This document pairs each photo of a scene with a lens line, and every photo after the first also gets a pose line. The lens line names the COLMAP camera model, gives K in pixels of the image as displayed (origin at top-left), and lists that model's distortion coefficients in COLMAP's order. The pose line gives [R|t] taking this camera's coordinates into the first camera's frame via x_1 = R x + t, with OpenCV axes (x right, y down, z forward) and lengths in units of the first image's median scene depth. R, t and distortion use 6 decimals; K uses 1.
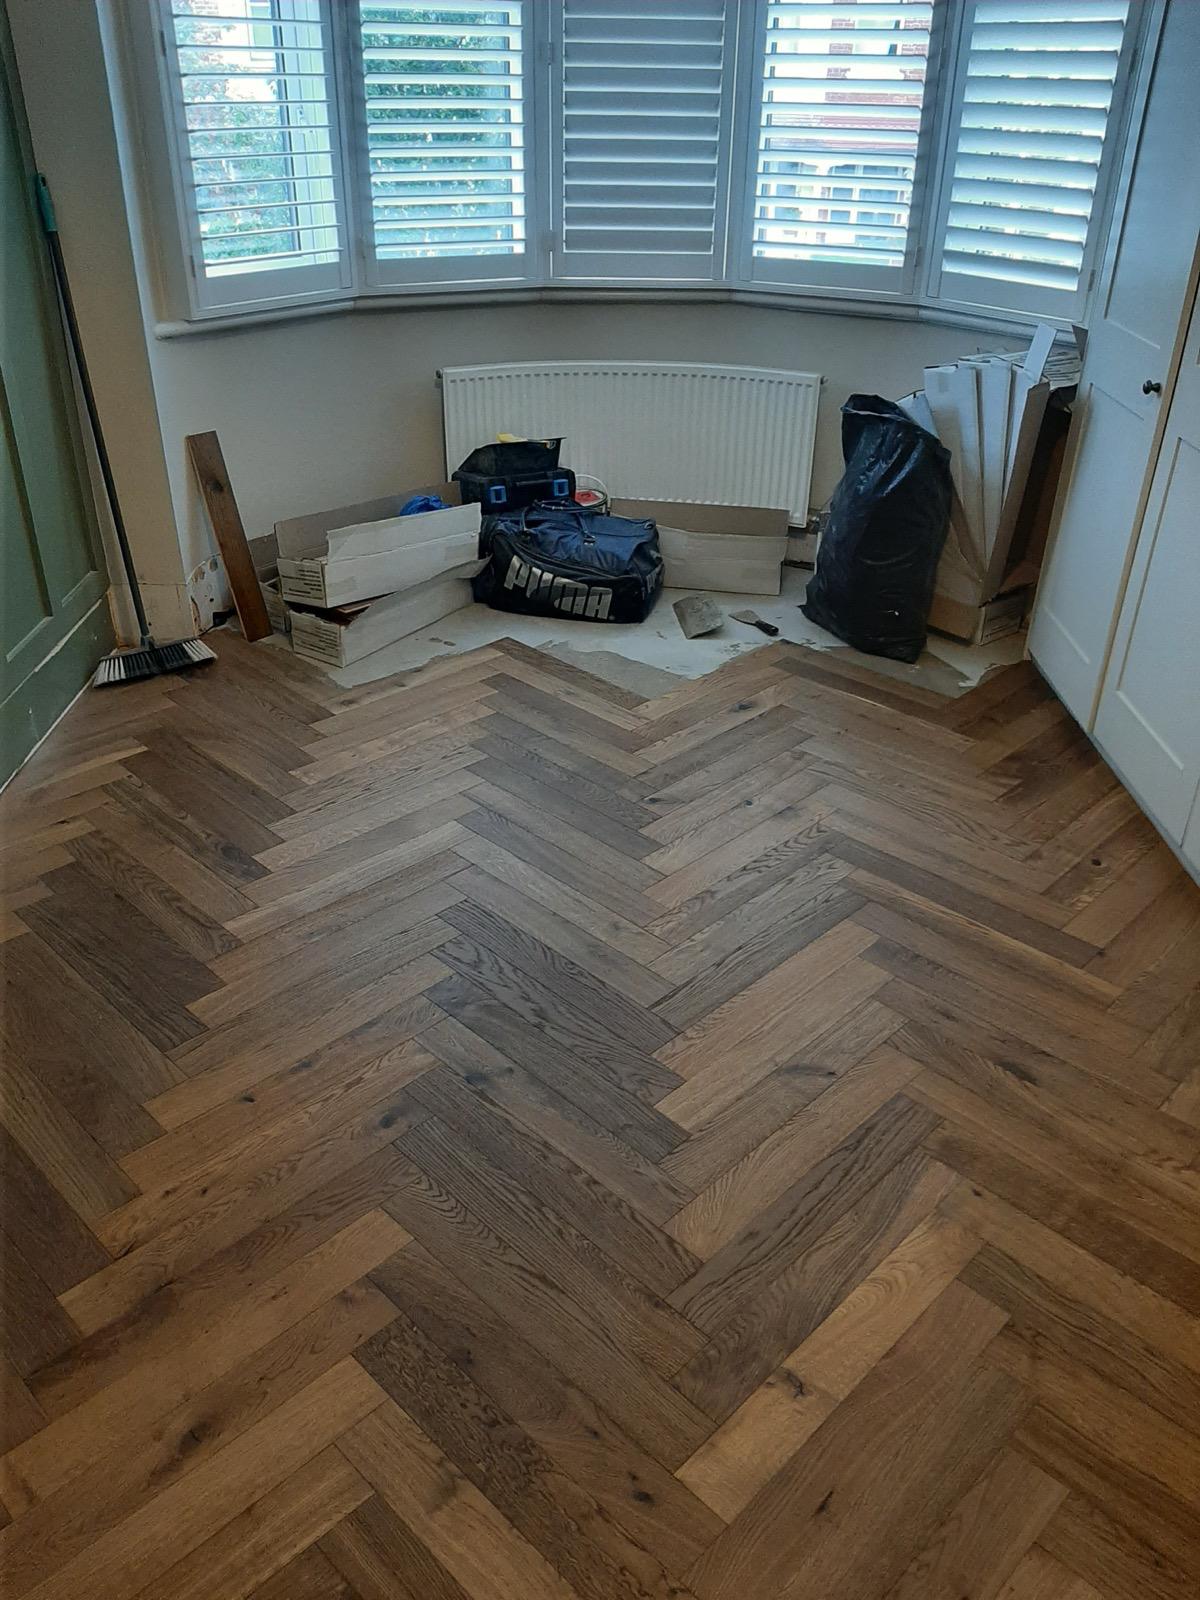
lens RADIAL K [[1238.2, 0, 604.9], [0, 1238.2, 809.1], [0, 0, 1]] dist [0.094462, -0.180437]
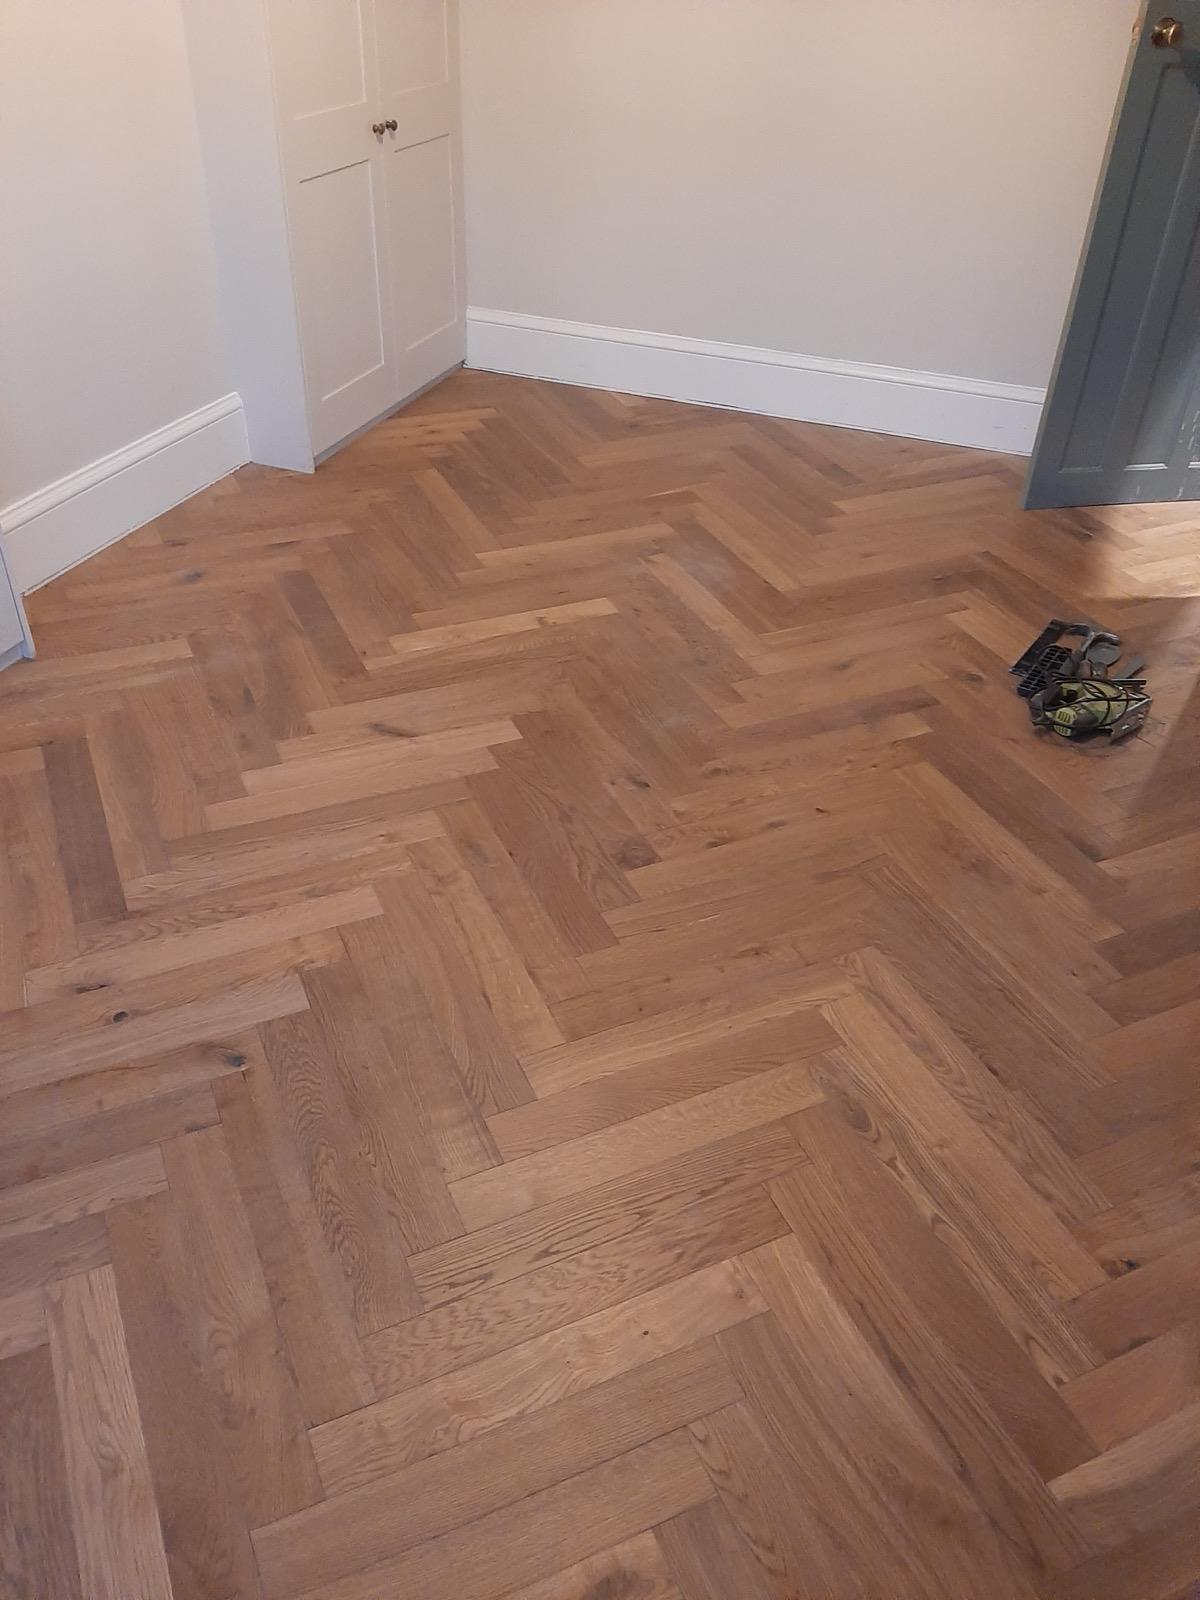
lens RADIAL K [[1238.2, 0, 604.9], [0, 1238.2, 809.1], [0, 0, 1]] dist [0.094462, -0.180437]
pose [[-0.934786, -0.252179, 0.250163, -0.332985], [0.131452, 0.408673, 0.903165, -0.769366], [-0.329994, 0.877150, -0.348873, 1.268688]]
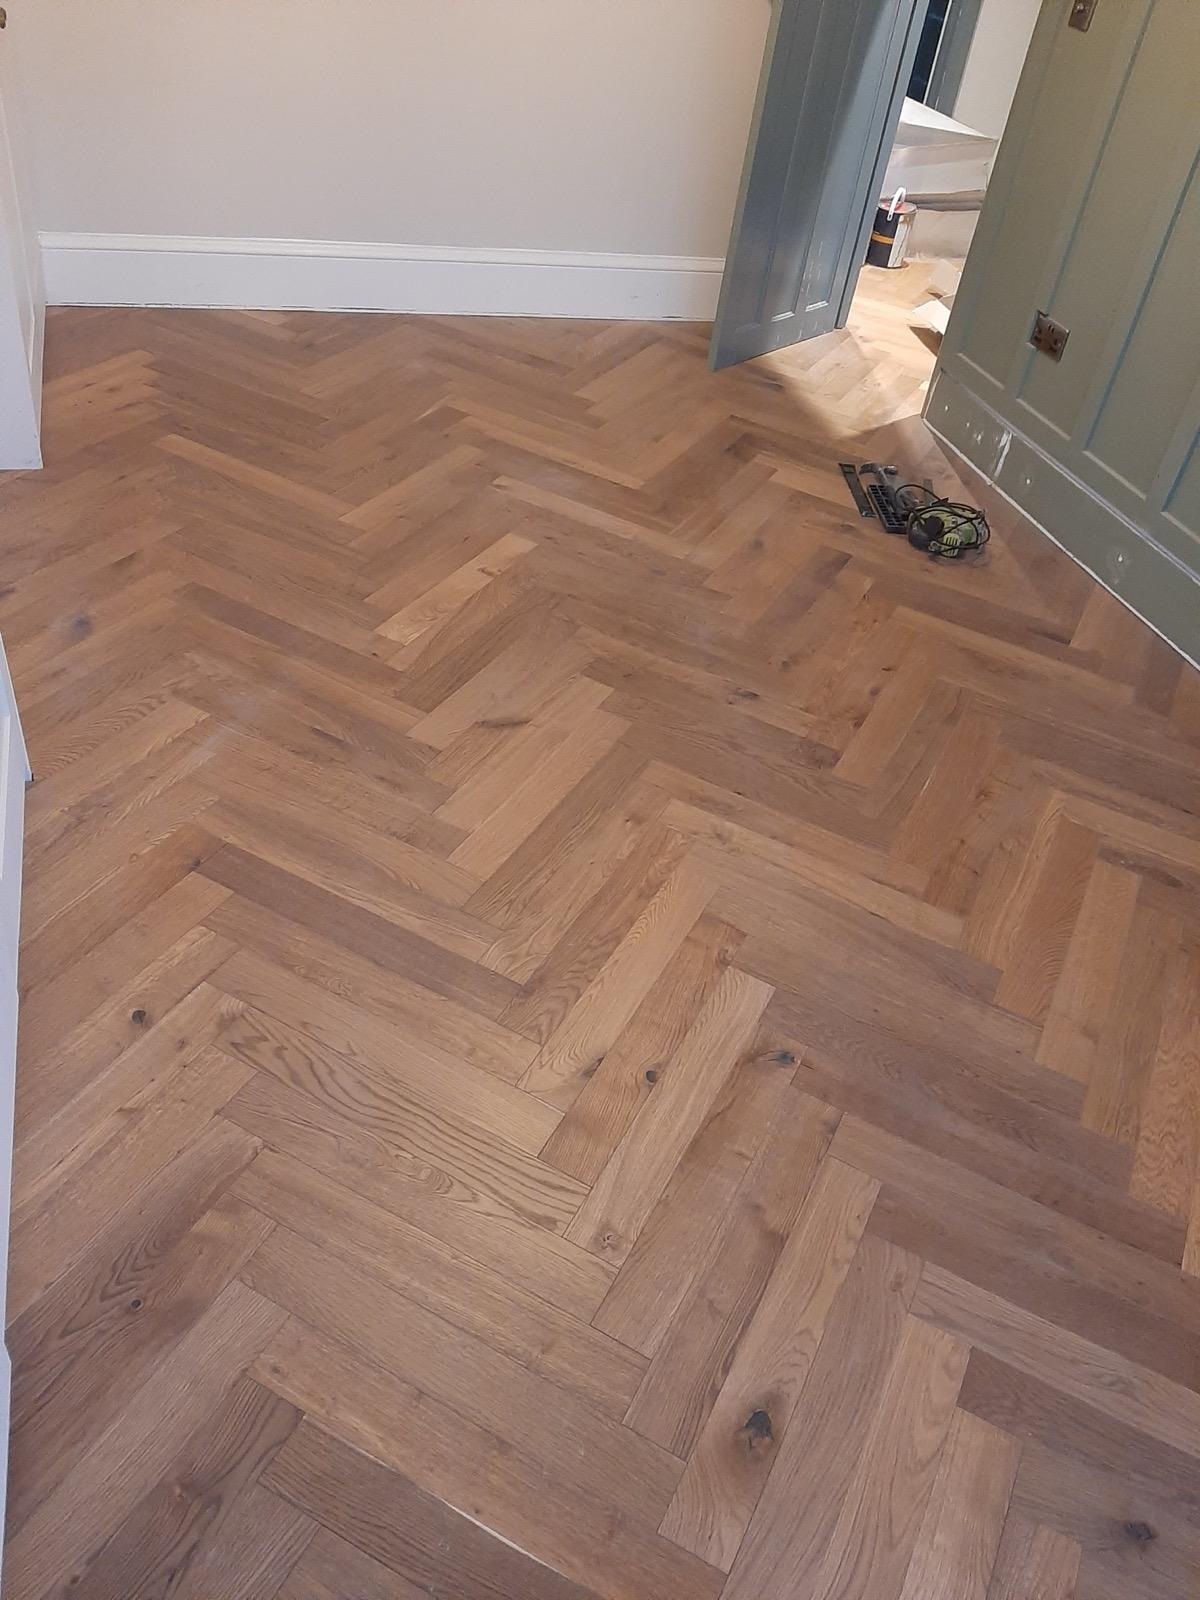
lens RADIAL K [[1238.2, 0, 604.9], [0, 1238.2, 809.1], [0, 0, 1]] dist [0.094462, -0.180437]
pose [[-0.944138, 0.082870, -0.318960, 0.402863], [-0.275055, 0.334941, 0.901199, -0.756587], [0.181515, 0.938588, -0.293437, 1.272031]]
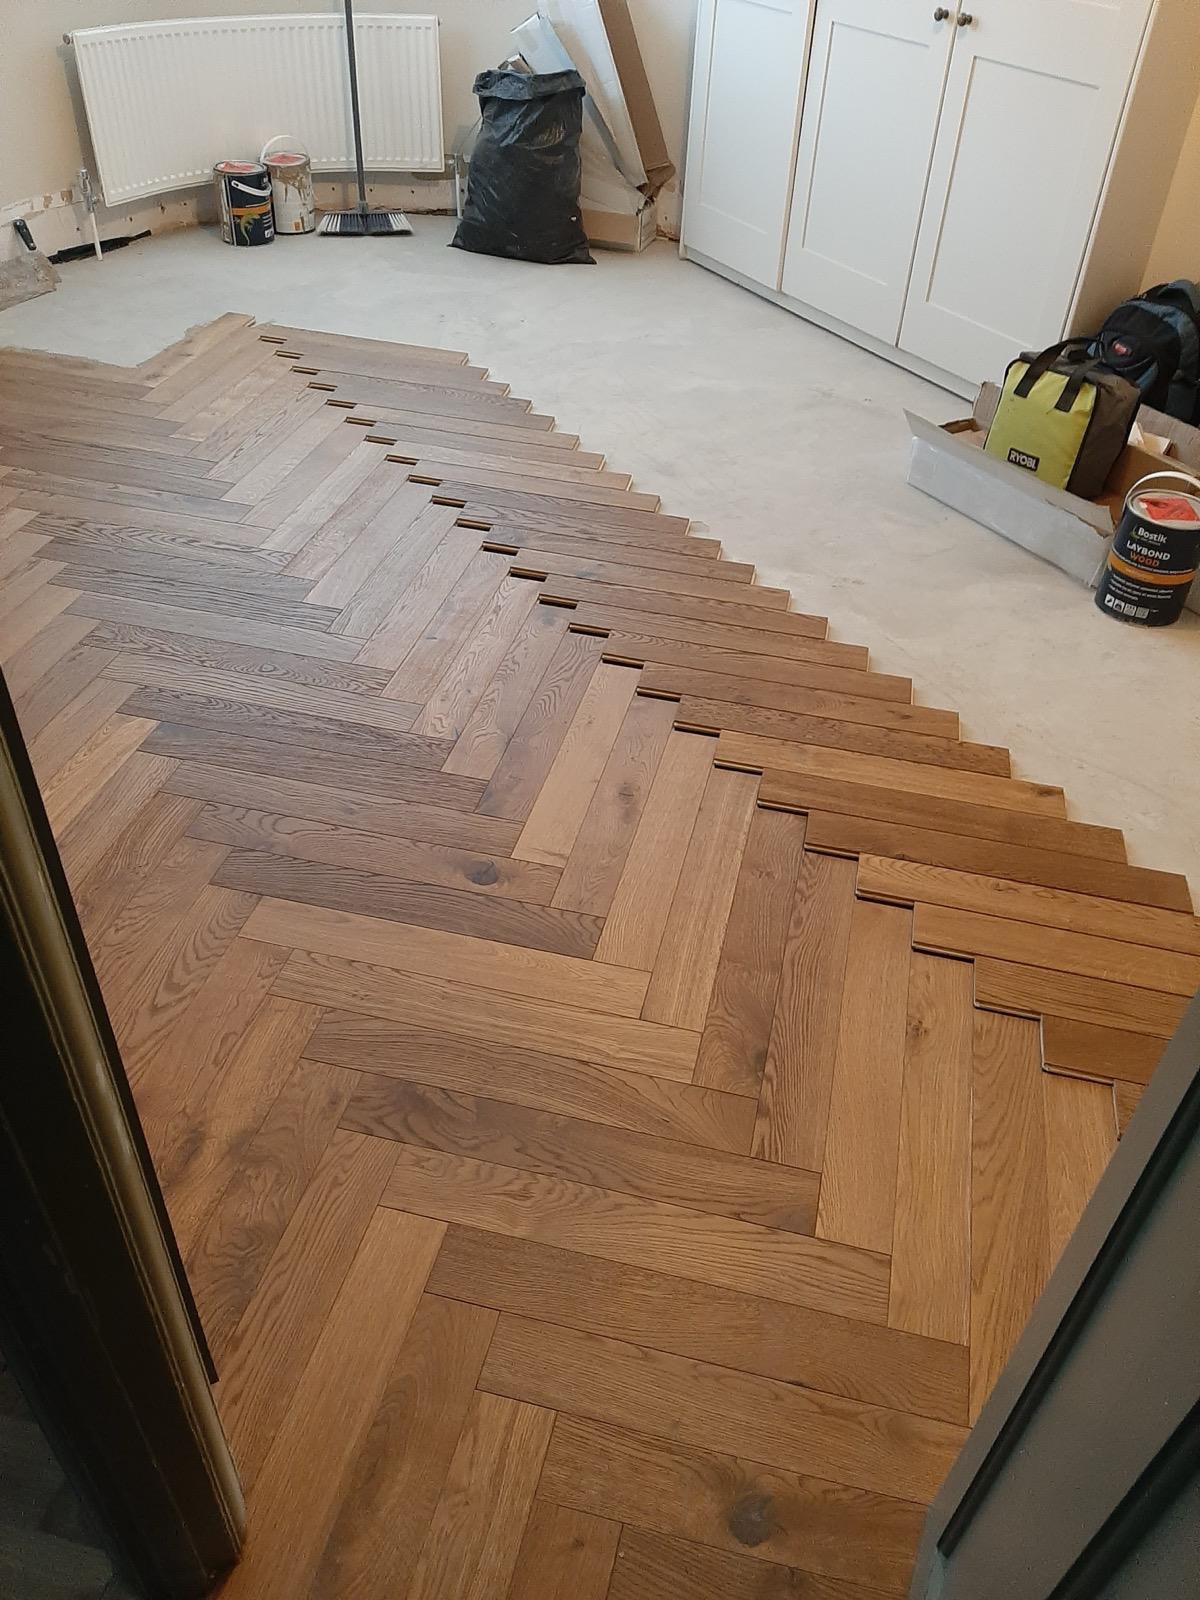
lens RADIAL K [[1242.7, 0, 603.0], [0, 1242.7, 766.2], [0, 0, 1]] dist [-0.001394, -0.003672]
pose [[0.850509, -0.309634, 0.425160, -0.580495], [0.237919, 0.947410, 0.214031, 0.115439], [-0.469072, -0.080881, 0.879449, -0.105798]]
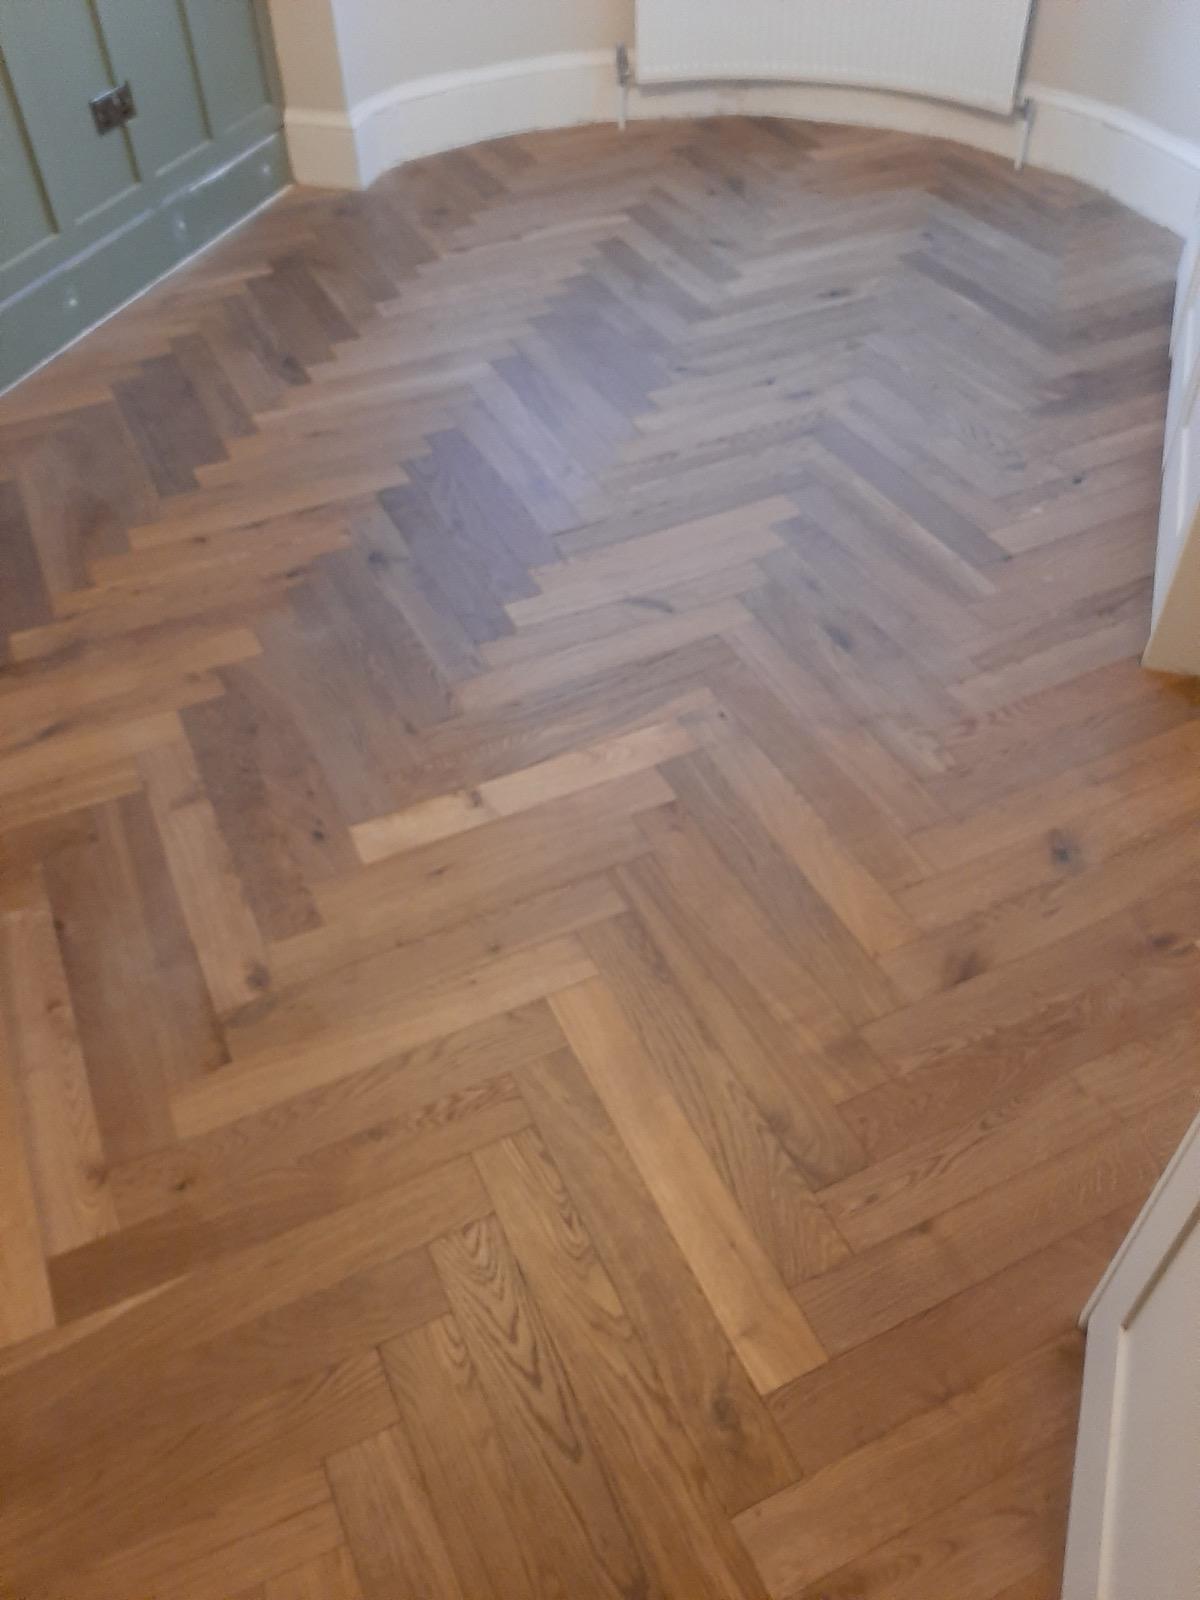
lens RADIAL K [[1238.2, 0, 604.9], [0, 1238.2, 809.1], [0, 0, 1]] dist [0.094462, -0.180437]
pose [[0.940048, 0.214280, -0.265319, 0.402863], [-0.137541, 0.950095, 0.280005, 0.069958], [0.312077, -0.226725, 0.922607, -0.067120]]
